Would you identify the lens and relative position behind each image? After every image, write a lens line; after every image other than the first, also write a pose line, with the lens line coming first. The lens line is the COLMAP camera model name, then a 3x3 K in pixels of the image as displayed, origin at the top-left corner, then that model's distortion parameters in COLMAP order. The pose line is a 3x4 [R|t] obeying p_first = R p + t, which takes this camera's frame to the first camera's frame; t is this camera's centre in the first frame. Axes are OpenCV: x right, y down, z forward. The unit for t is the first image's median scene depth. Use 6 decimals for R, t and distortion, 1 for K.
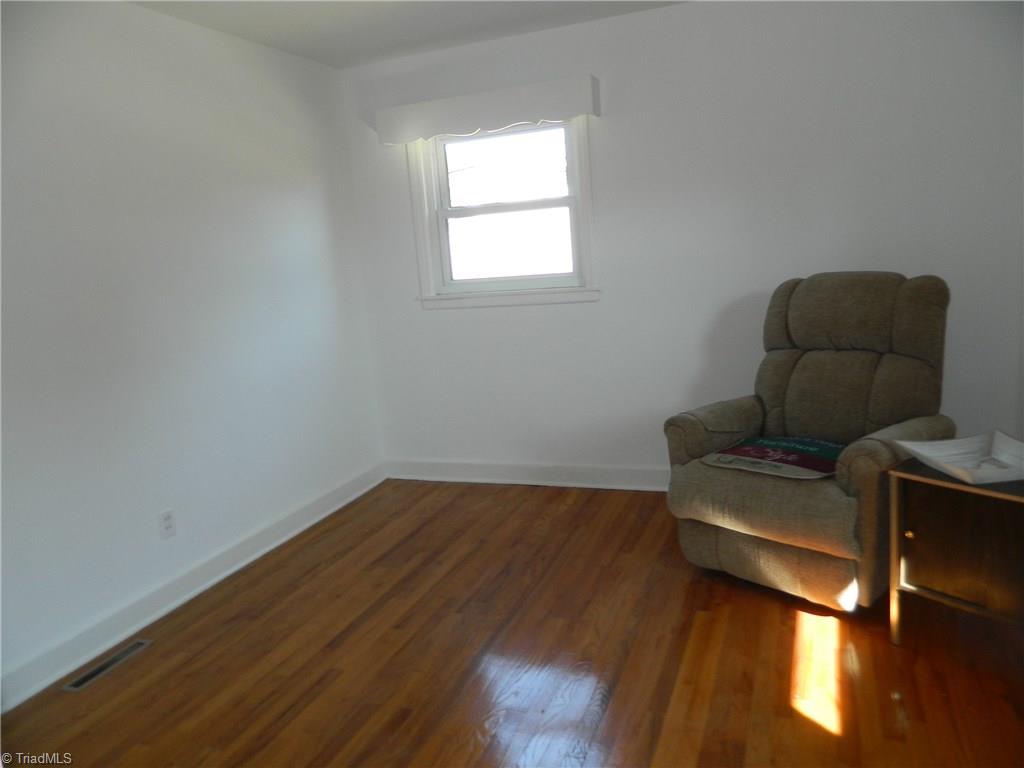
lens RADIAL K [[764.1, 0, 515.8], [0, 764.1, 379.1], [0, 0, 1]] dist [0.005952, -0.007034]
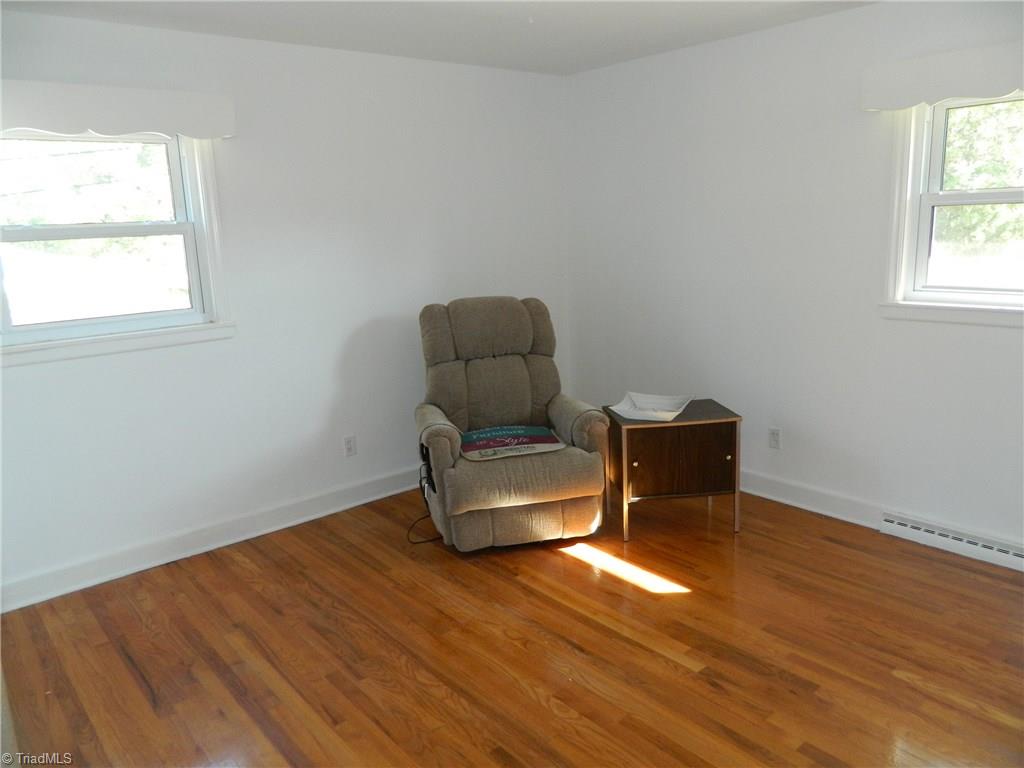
lens RADIAL K [[764.1, 0, 515.8], [0, 764.1, 379.1], [0, 0, 1]] dist [0.005952, -0.007034]
pose [[0.476714, -0.124393, 0.870213, -0.705239], [0.154455, 0.986389, 0.056387, -0.068880], [-0.865383, 0.107528, 0.489439, 0.333821]]
